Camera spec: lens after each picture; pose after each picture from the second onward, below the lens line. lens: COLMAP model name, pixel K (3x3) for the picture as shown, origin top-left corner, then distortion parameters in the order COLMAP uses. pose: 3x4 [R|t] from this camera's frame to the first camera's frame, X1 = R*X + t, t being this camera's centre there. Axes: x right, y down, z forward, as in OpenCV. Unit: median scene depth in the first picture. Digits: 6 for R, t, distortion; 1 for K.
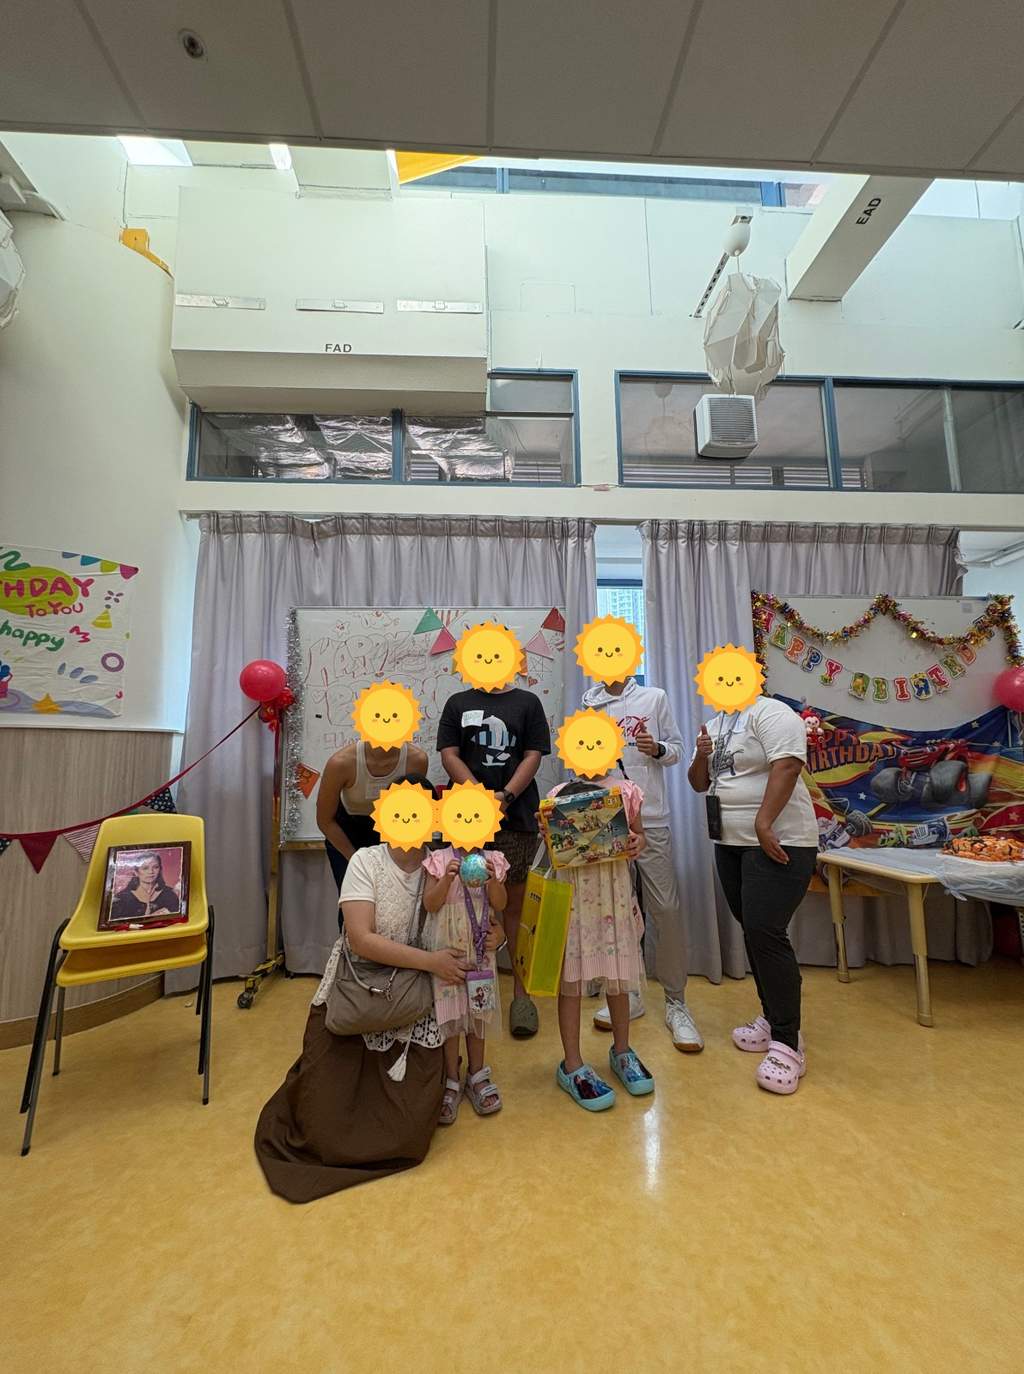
lens RADIAL K [[551.0, 0, 510.1], [0, 551.0, 691.6], [0, 0, 1]] dist [-0.004430, 0.001147]
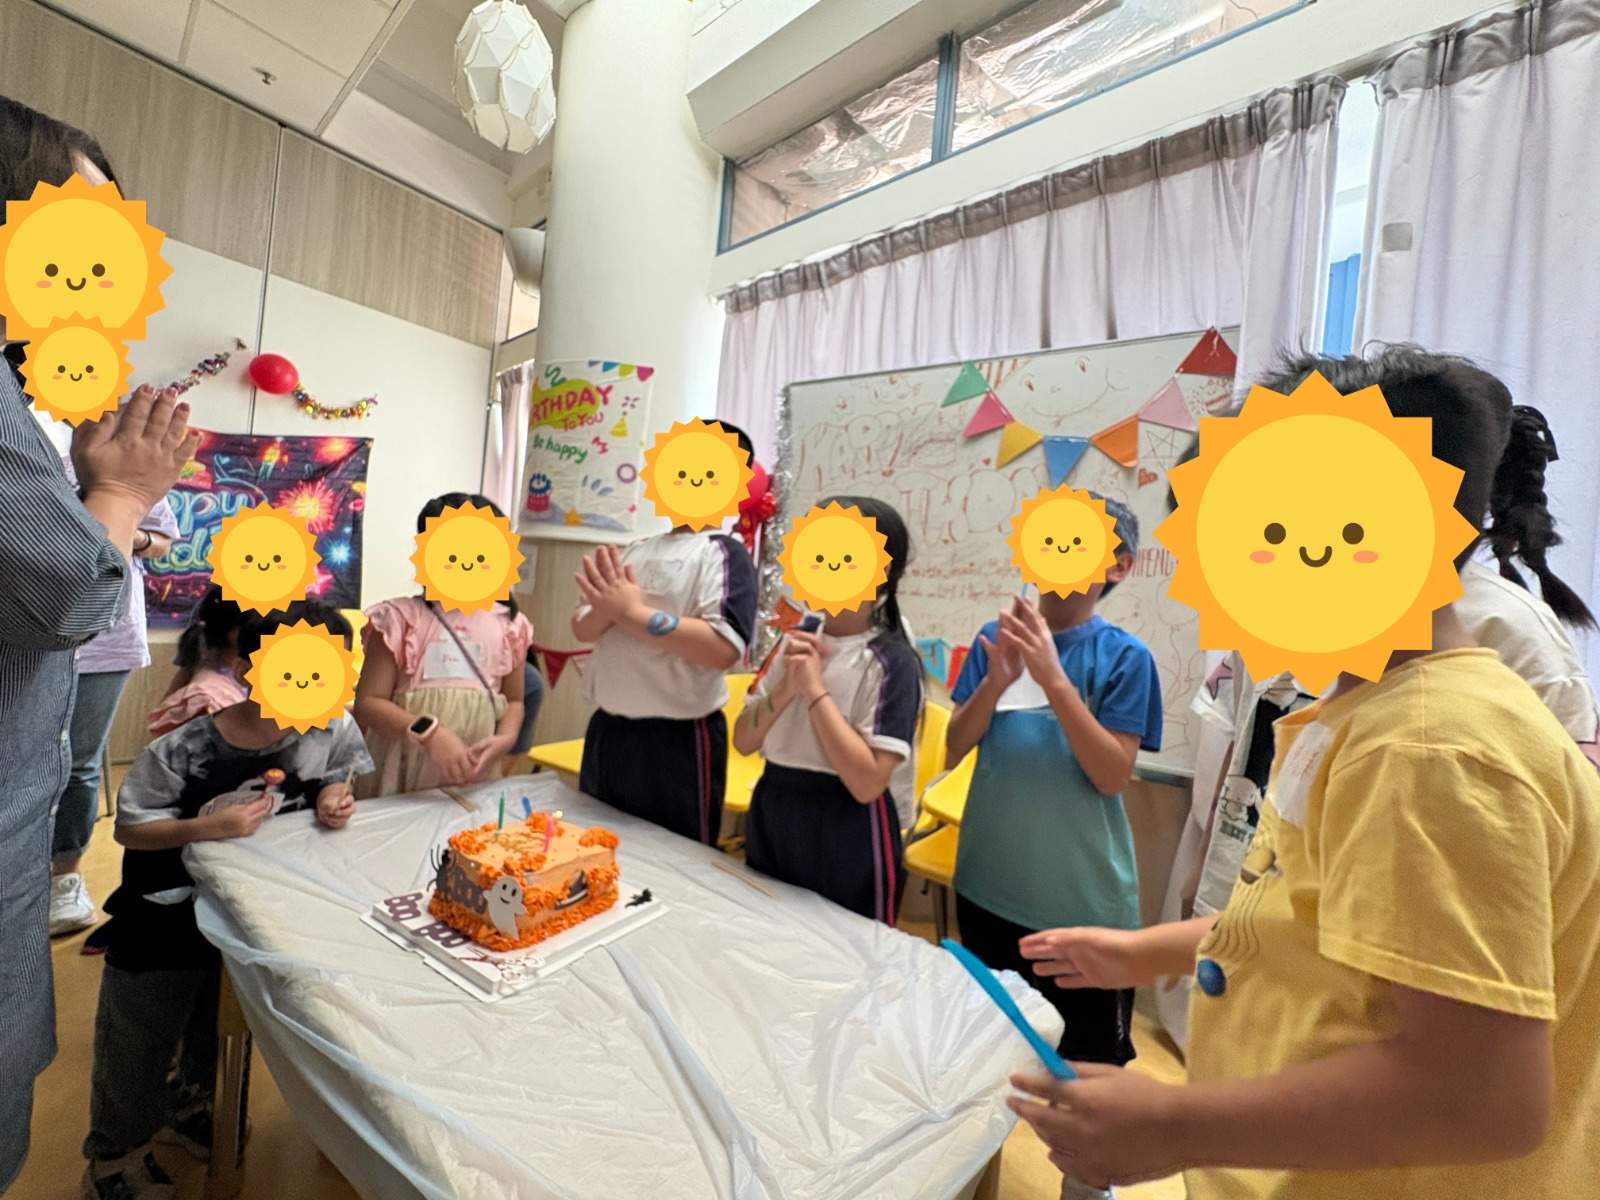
lens RADIAL K [[641.6, 0, 798.6], [0, 641.6, 610.3], [0, 0, 1]] dist [-0.004430, 0.001147]
pose [[0.713846, 0.083227, -0.695340, 0.240592], [-0.011444, 0.994167, 0.107245, 0.051927], [0.700209, -0.068599, 0.710634, 0.355212]]
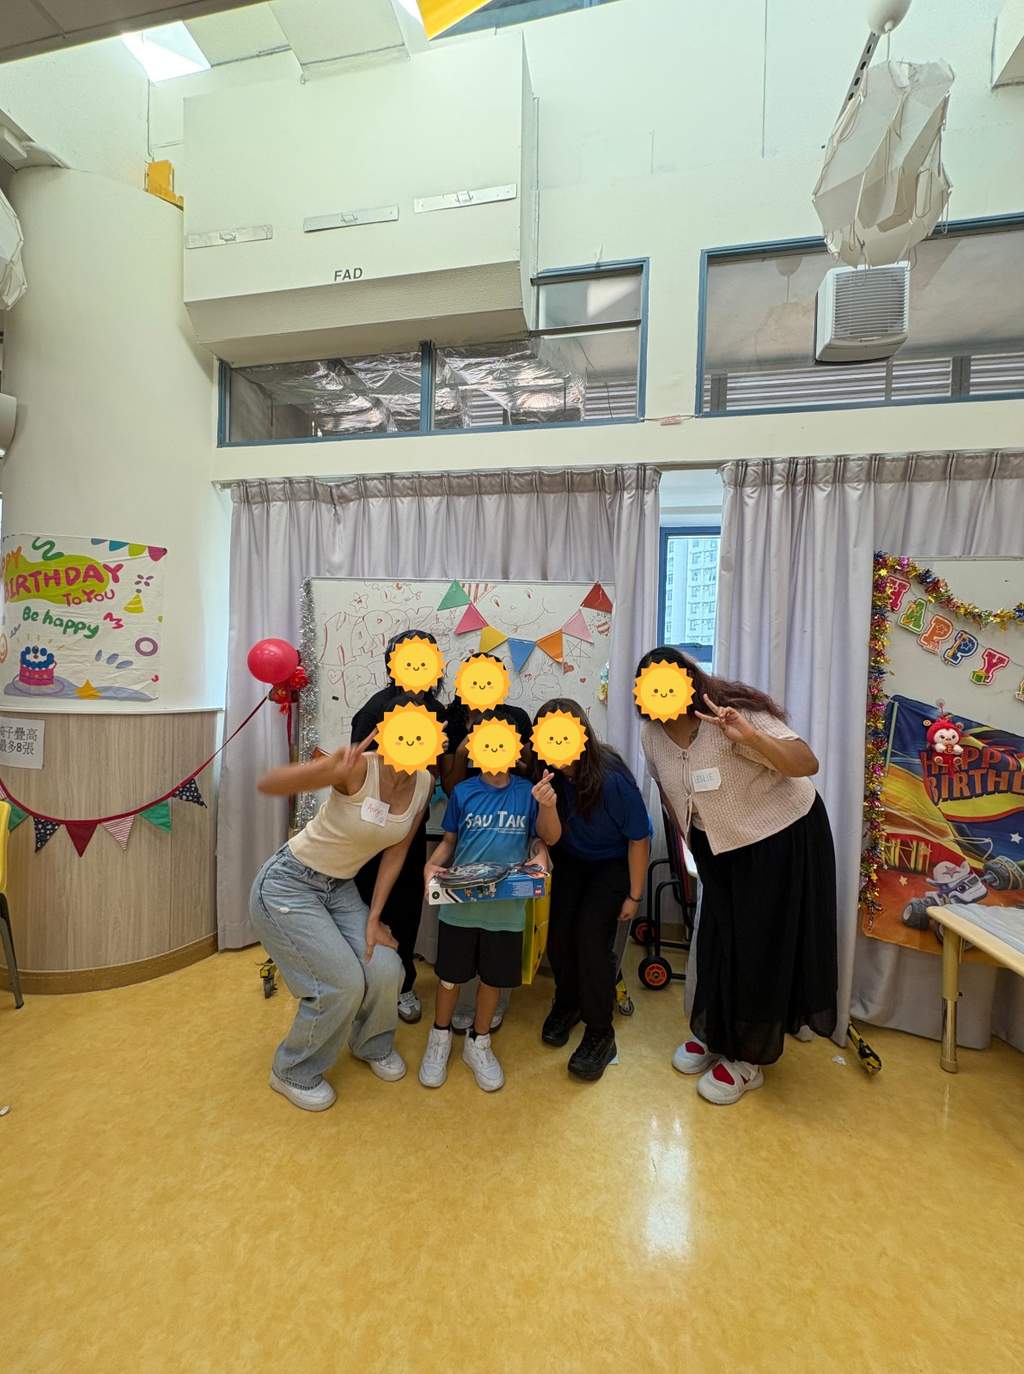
lens RADIAL K [[551.0, 0, 516.6], [0, 551.0, 685.7], [0, 0, 1]] dist [-0.004430, 0.001147]
pose [[0.967877, 0.043014, -0.247717, 0.173714], [-0.007953, 0.990002, 0.140829, -0.114333], [0.251298, -0.134335, 0.958542, 0.161049]]
